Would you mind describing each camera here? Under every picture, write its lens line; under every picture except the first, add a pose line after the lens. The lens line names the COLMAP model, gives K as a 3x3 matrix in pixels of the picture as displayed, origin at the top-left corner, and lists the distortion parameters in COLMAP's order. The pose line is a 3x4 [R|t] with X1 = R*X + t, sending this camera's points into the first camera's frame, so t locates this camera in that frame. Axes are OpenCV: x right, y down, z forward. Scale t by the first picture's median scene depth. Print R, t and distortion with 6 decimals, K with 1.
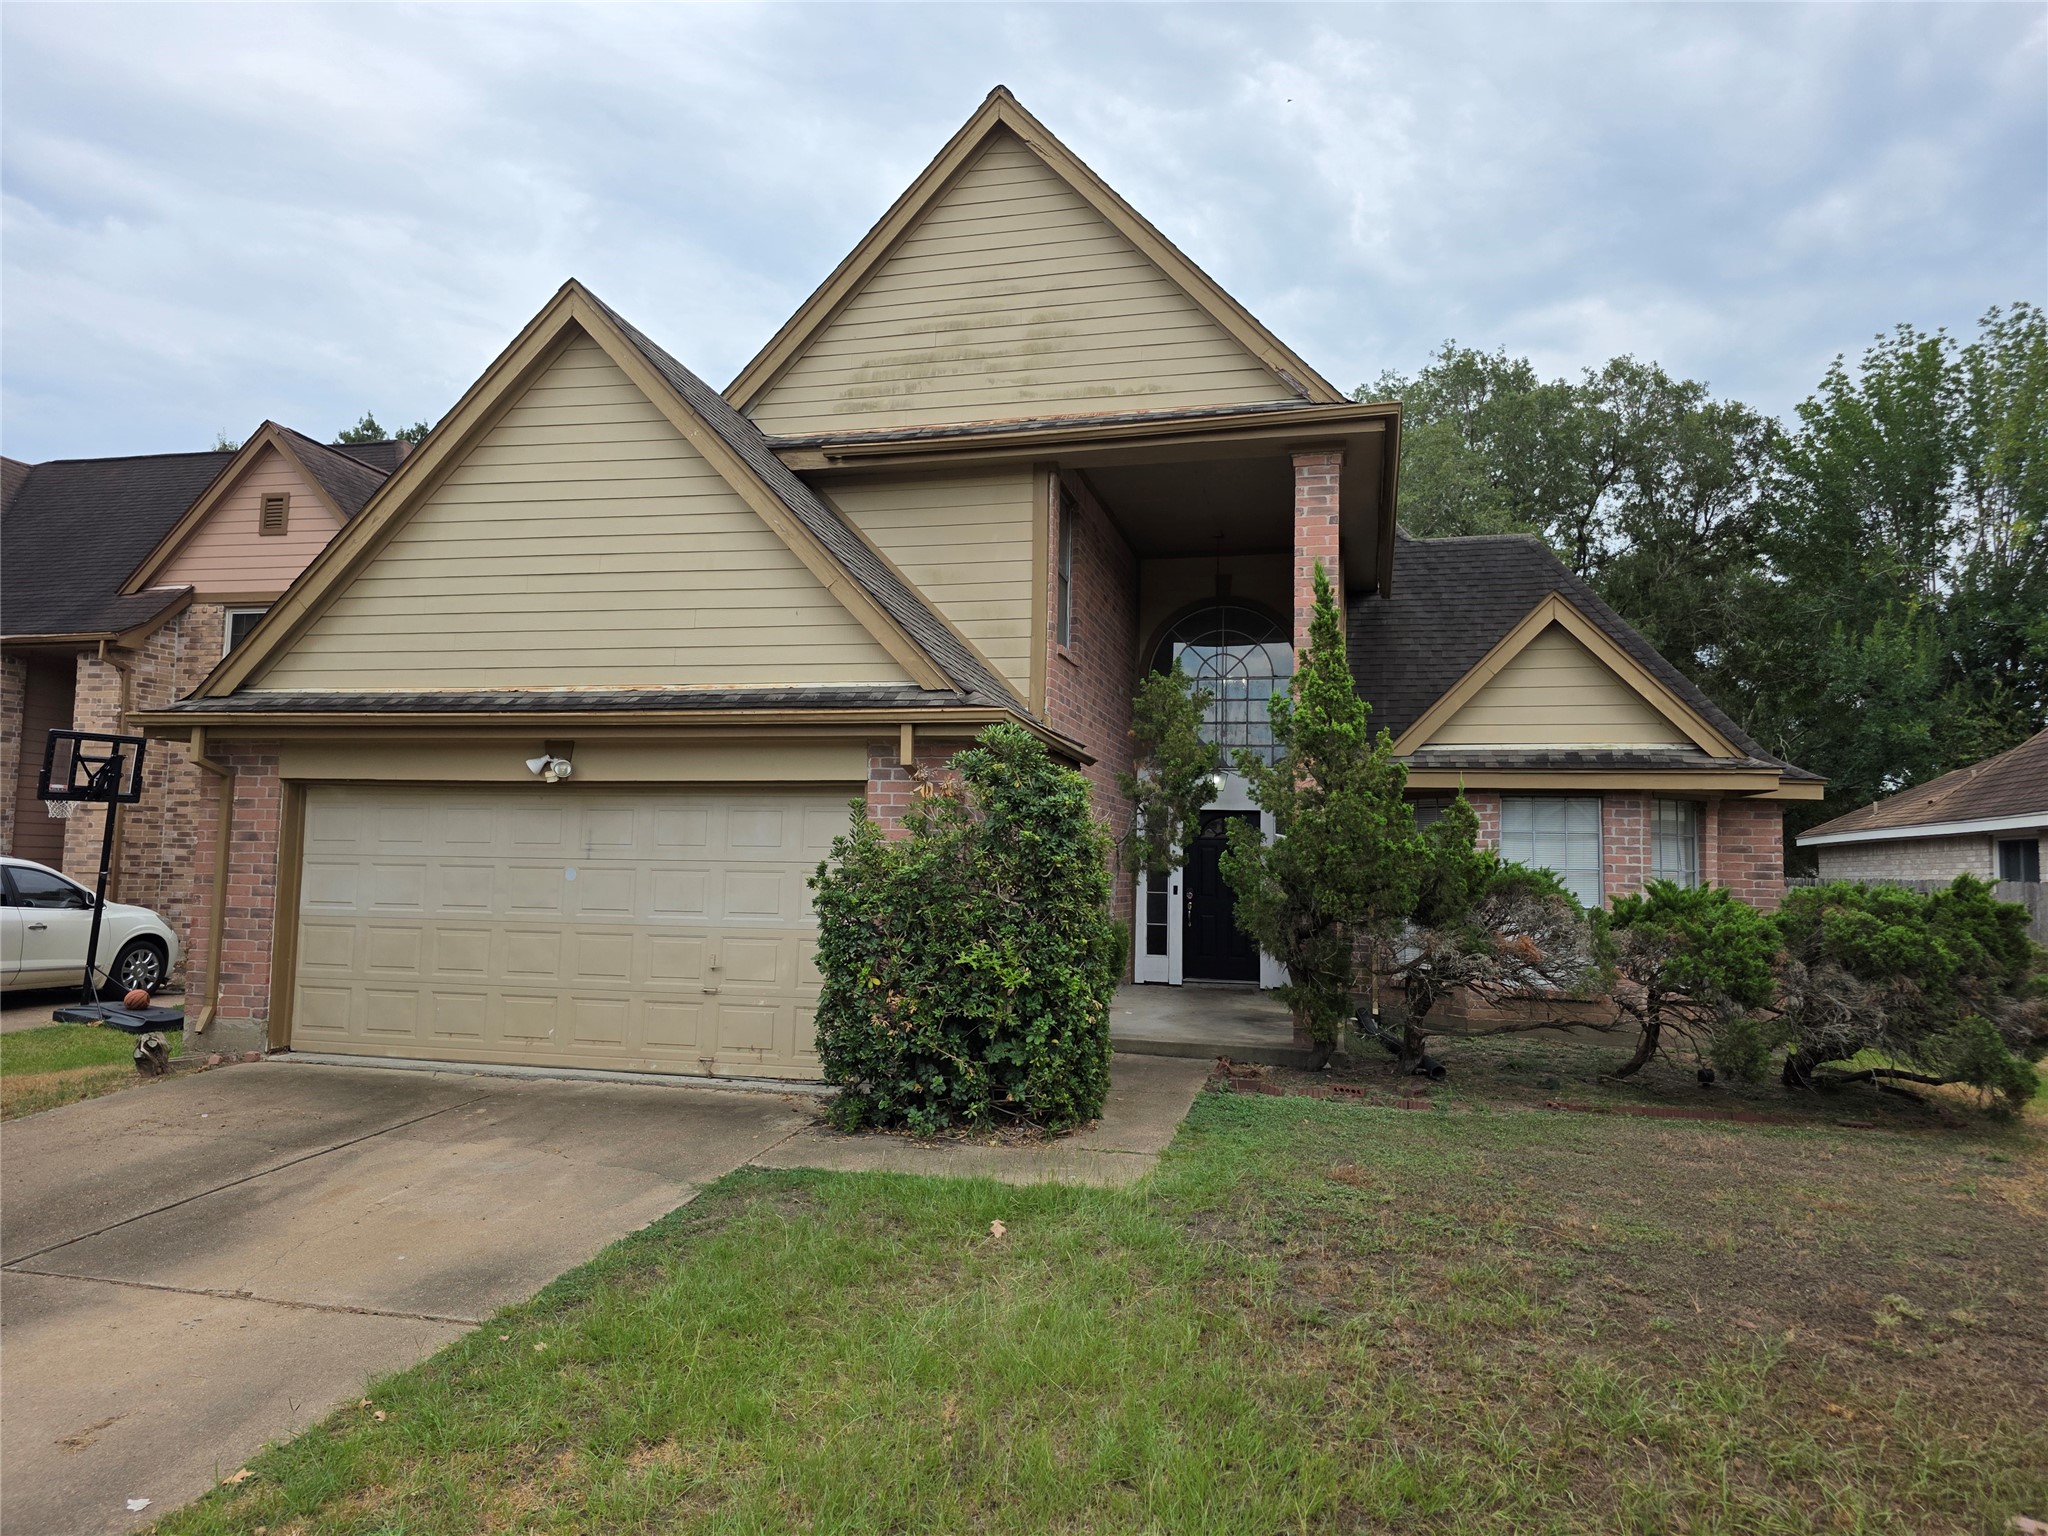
lens RADIAL K [[1373.4, 0, 1022.3], [0, 1373.4, 755.2], [0, 0, 1]] dist [0.035668, -0.016018]
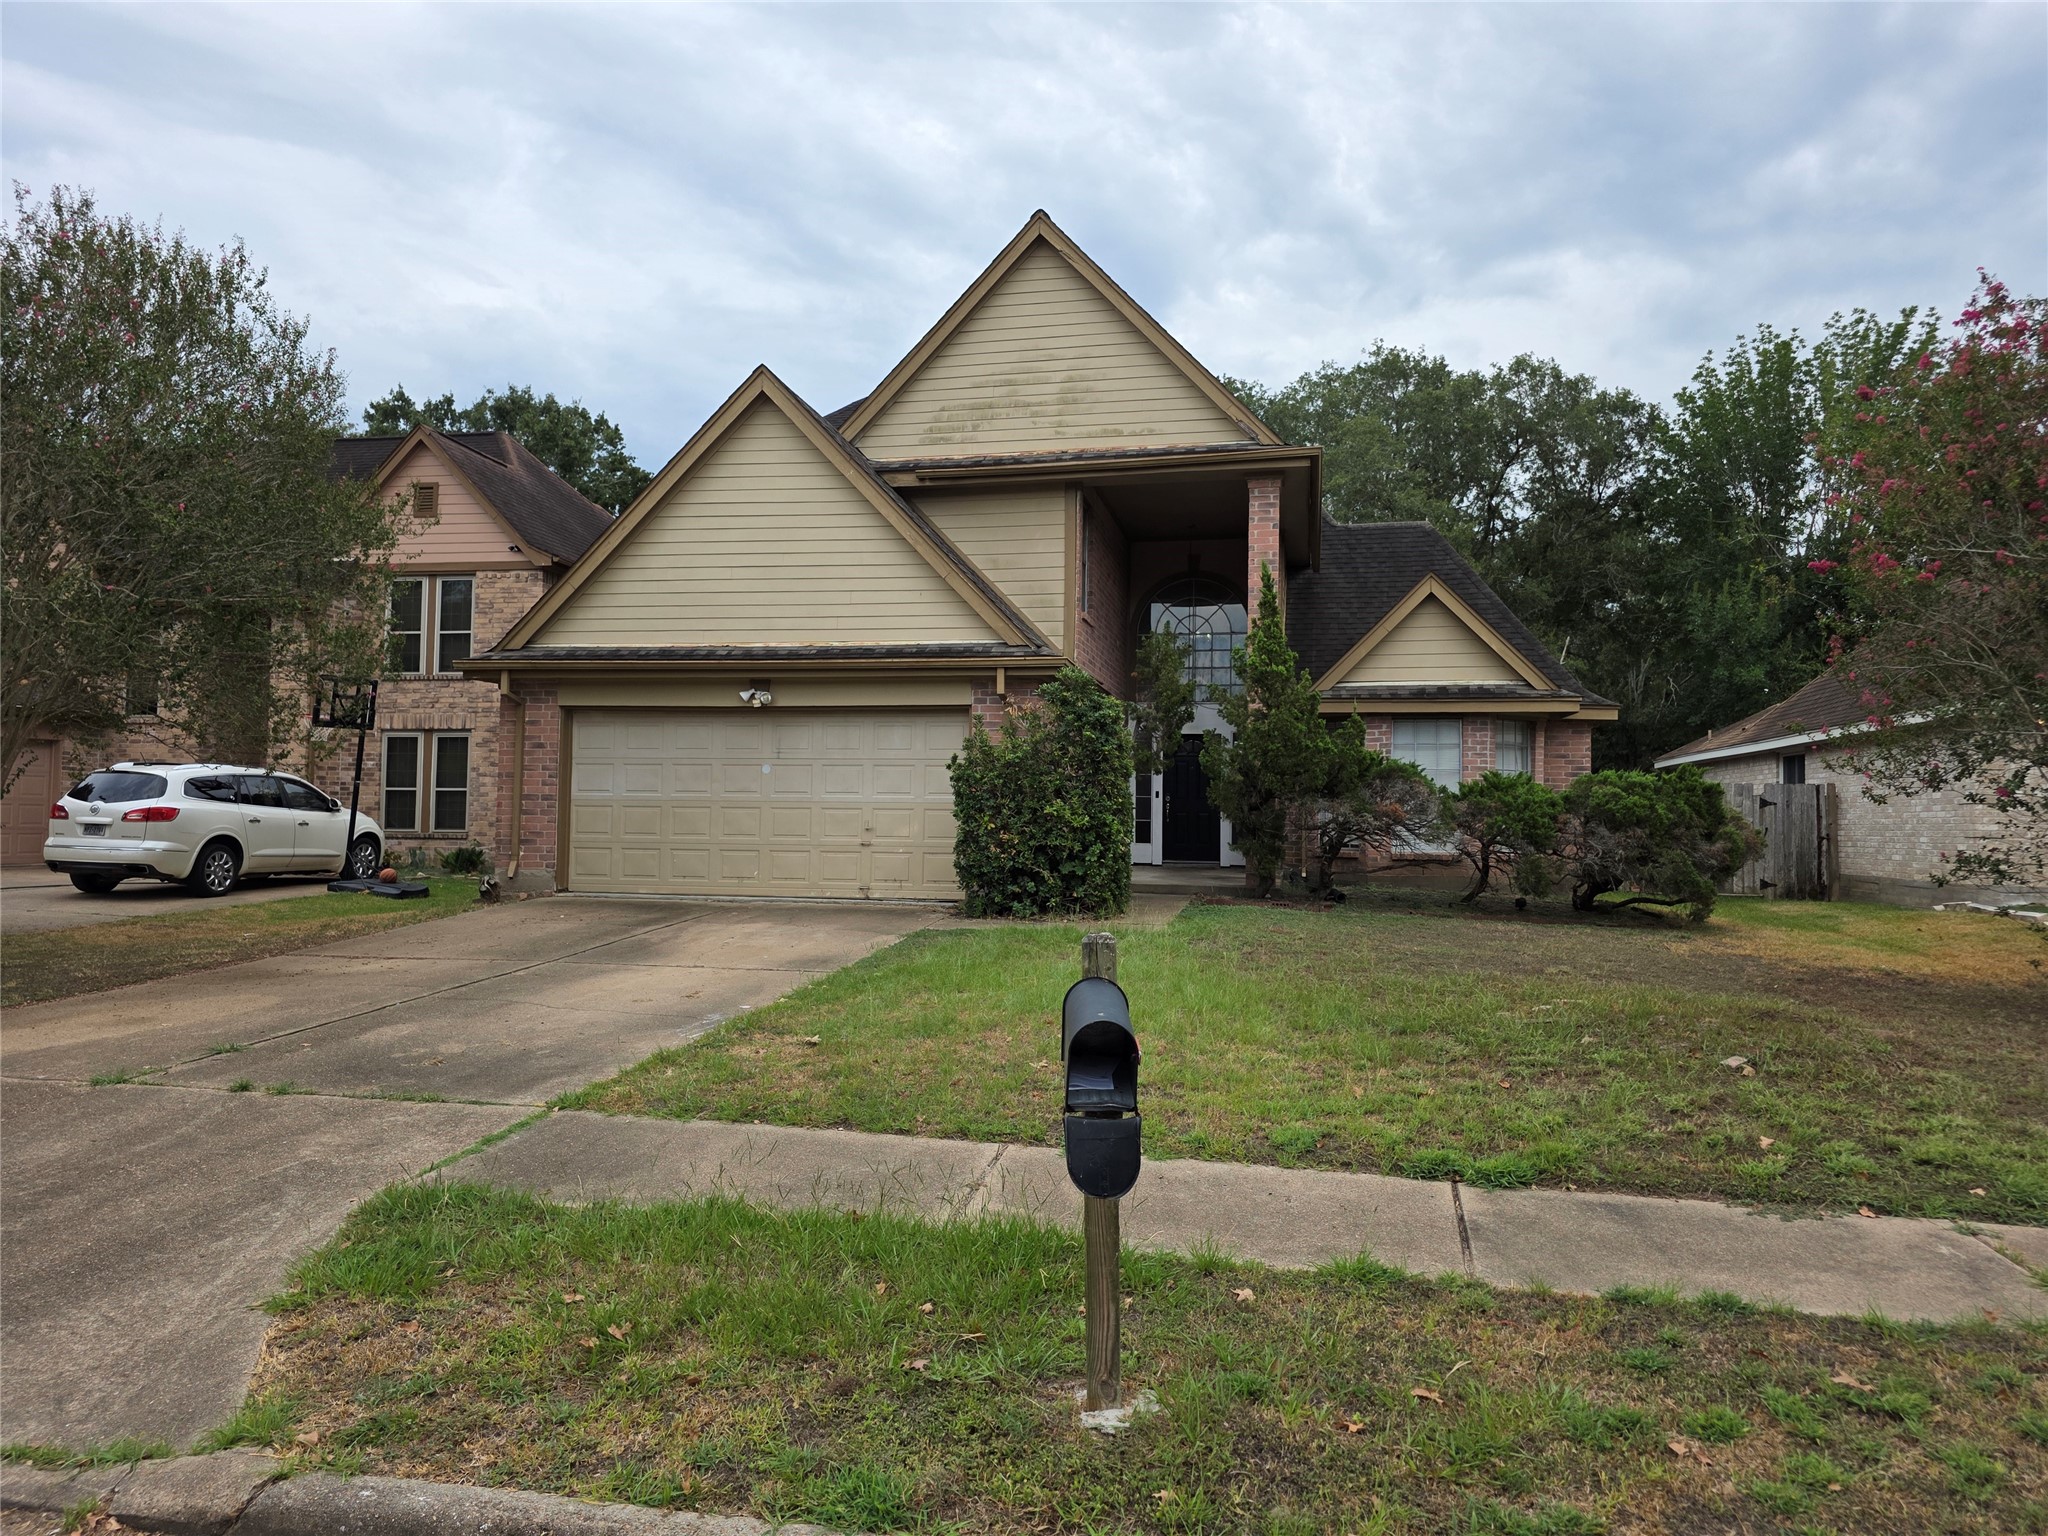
lens RADIAL K [[1373.4, 0, 1024.7], [0, 1373.4, 774.0], [0, 0, 1]] dist [0.035668, -0.016018]
pose [[0.999270, -0.005597, 0.037786, -0.089609], [0.003683, 0.998716, 0.050528, 0.015190], [-0.038021, -0.050352, 0.998008, -0.428773]]
